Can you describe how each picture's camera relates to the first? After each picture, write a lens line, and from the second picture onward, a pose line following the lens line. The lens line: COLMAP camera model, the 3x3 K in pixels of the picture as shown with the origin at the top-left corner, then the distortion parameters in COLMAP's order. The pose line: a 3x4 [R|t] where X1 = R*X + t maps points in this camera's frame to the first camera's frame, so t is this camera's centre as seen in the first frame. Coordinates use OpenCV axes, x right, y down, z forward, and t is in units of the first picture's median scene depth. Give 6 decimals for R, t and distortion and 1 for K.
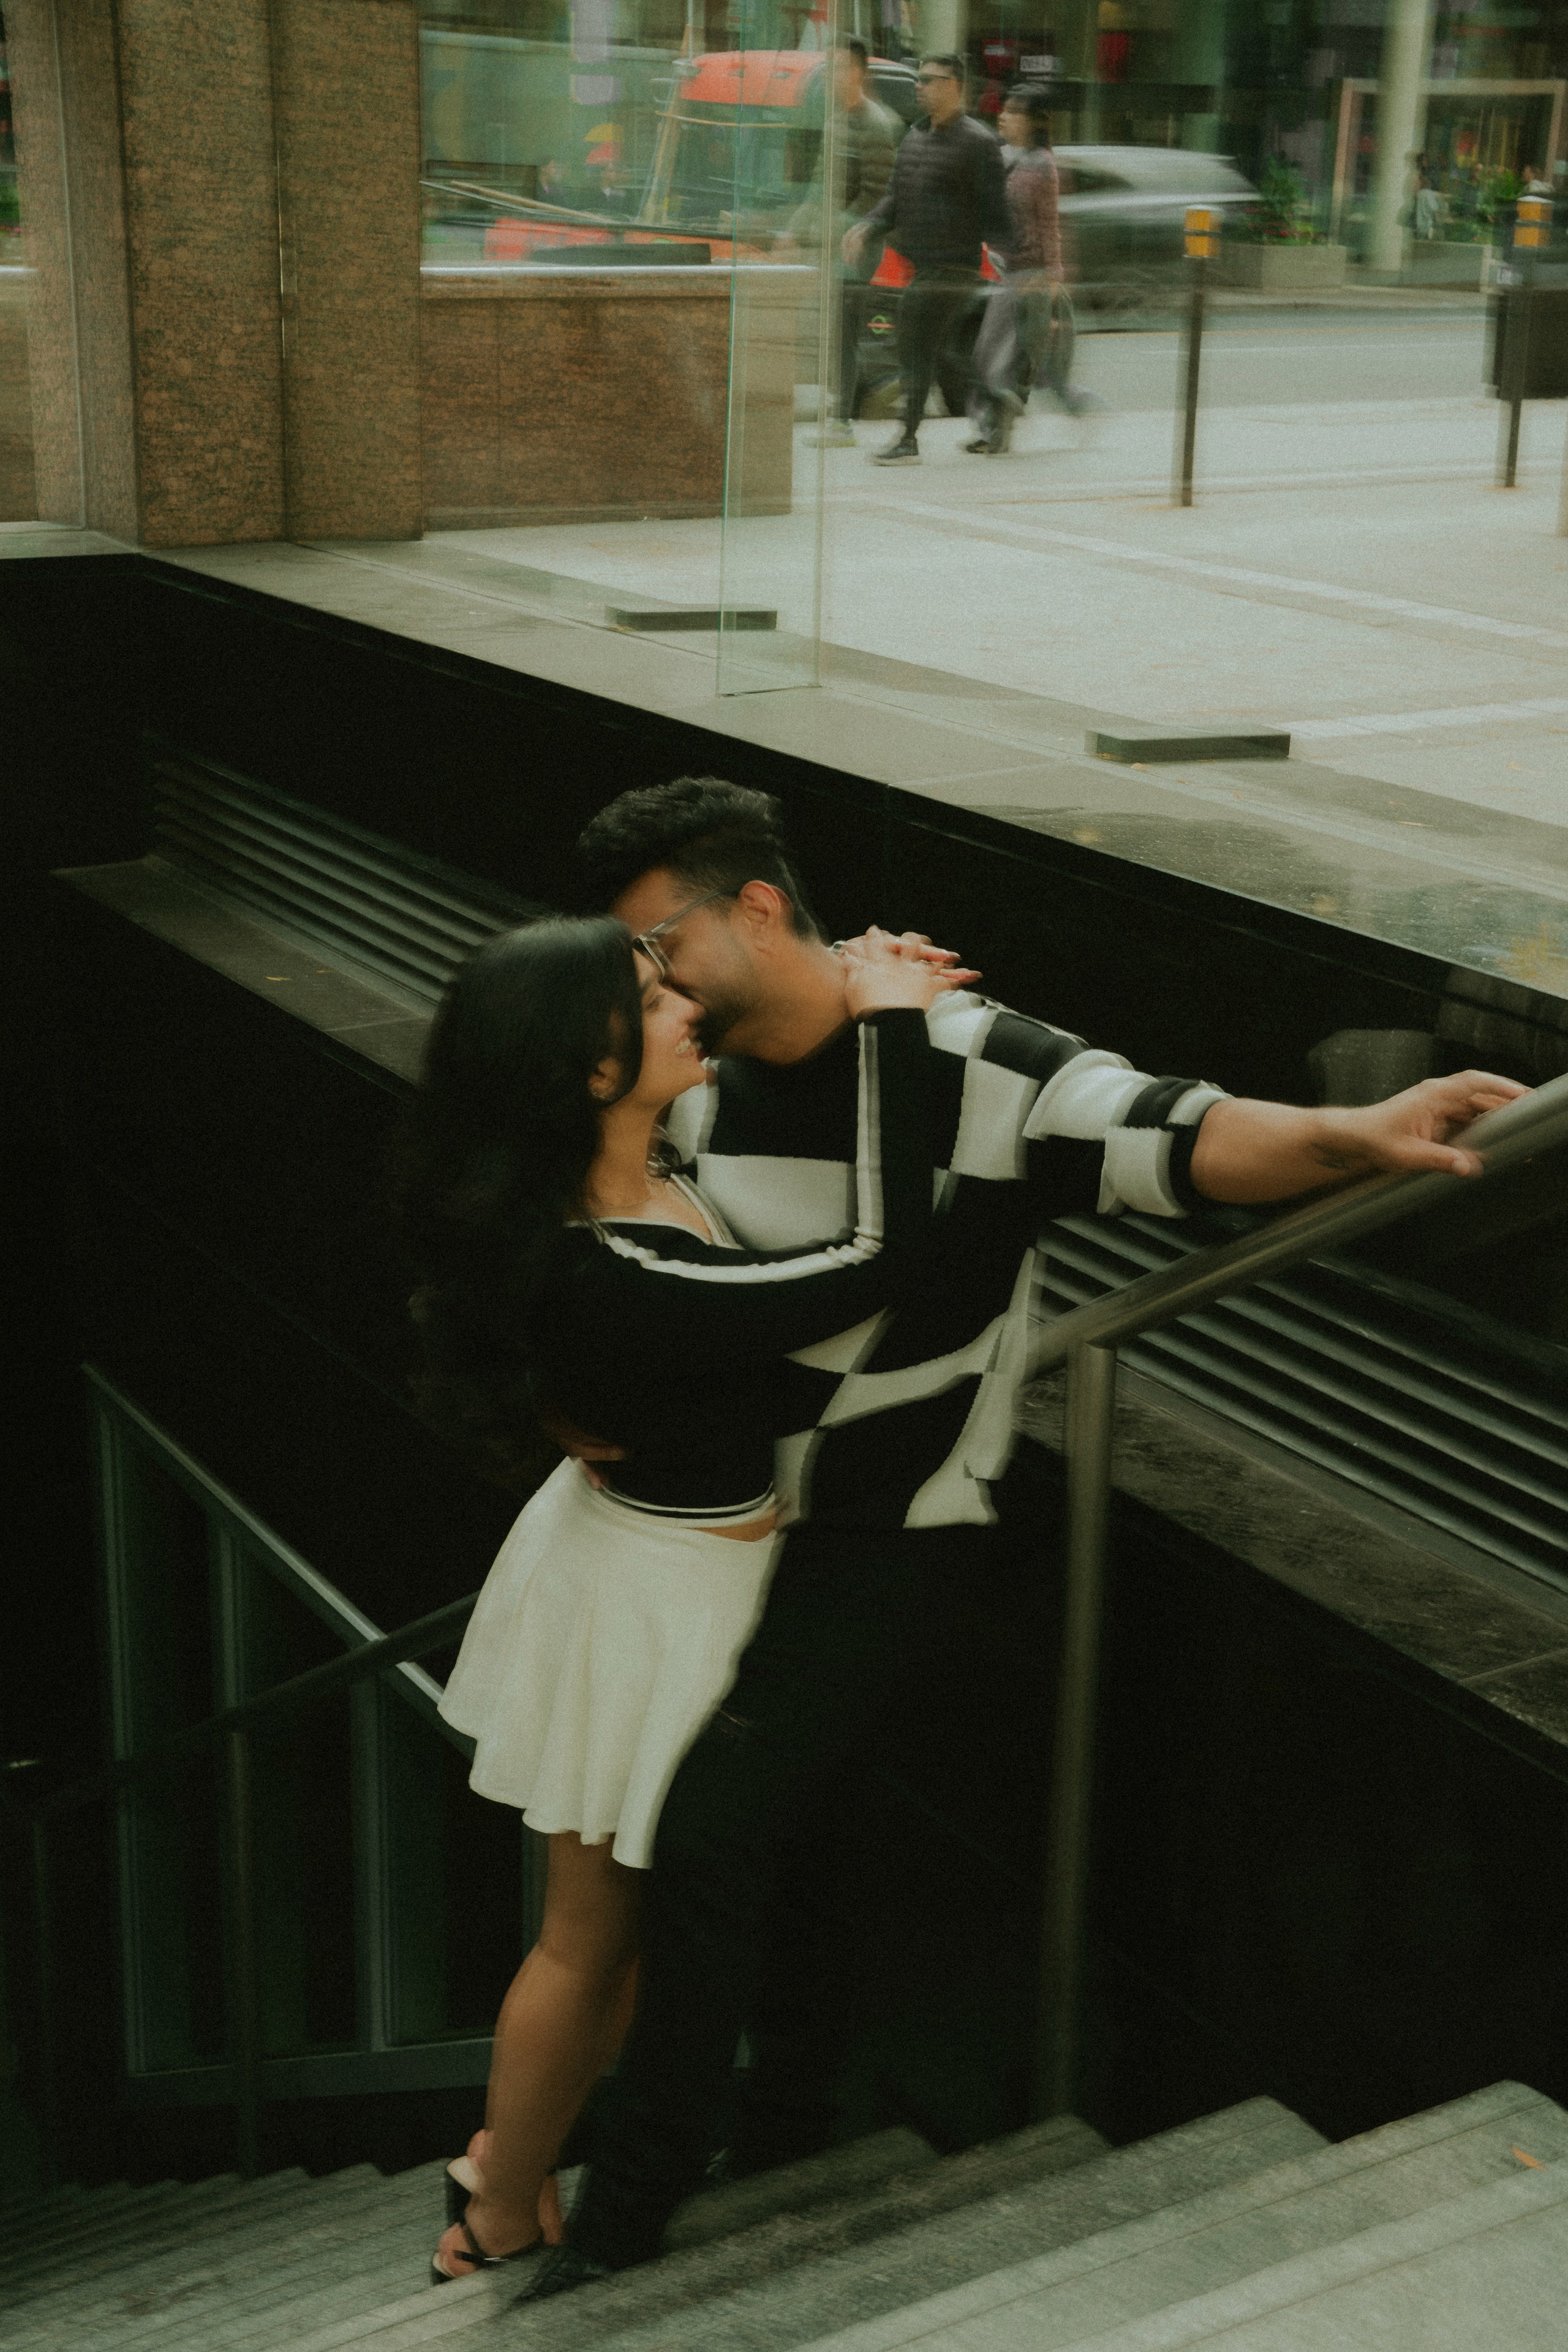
lens RADIAL K [[3196.5, 0, 741.6], [0, 3196.5, 1137.4], [0, 0, 1]] dist [0.081402, 0.000000]
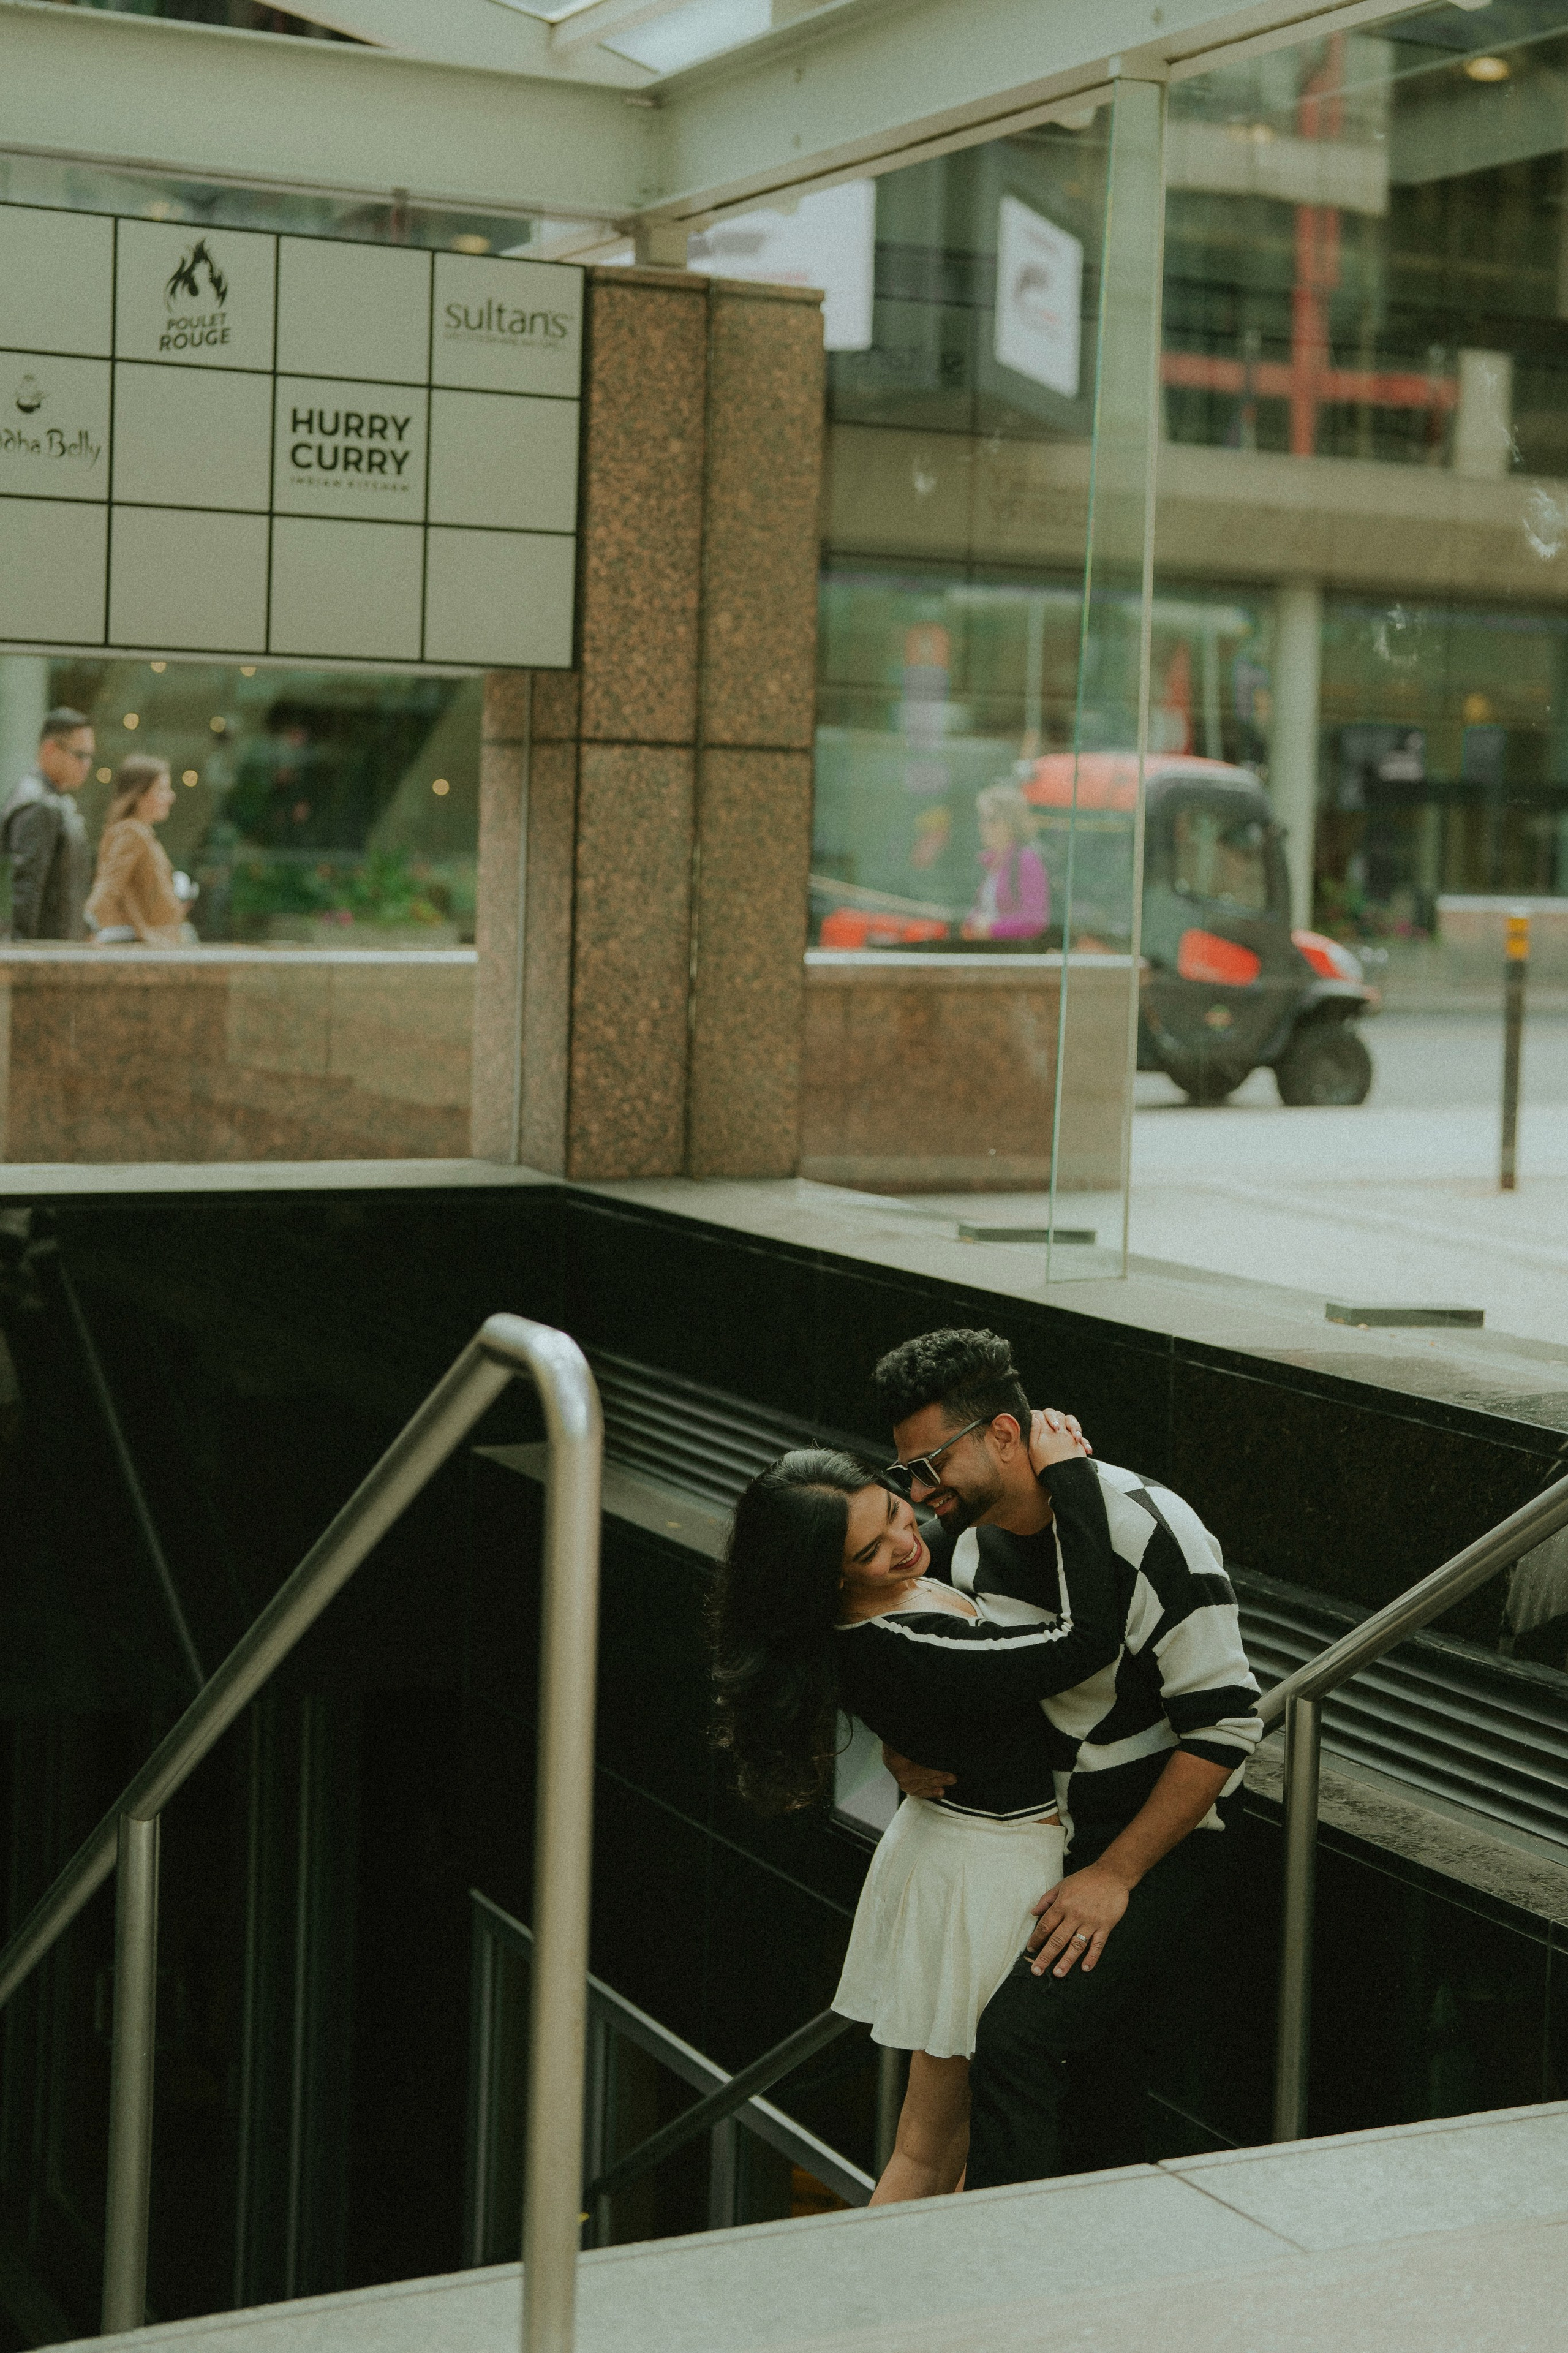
lens RADIAL K [[3570.6, 0, 888.0], [0, 3570.6, 1039.8], [0, 0, 1]] dist [0.018721, 0.000000]
pose [[0.998441, 0.015652, -0.053580, 0.003352], [-0.028024, 0.970701, -0.238651, 0.079841], [0.048274, 0.239780, 0.969626, -0.294575]]
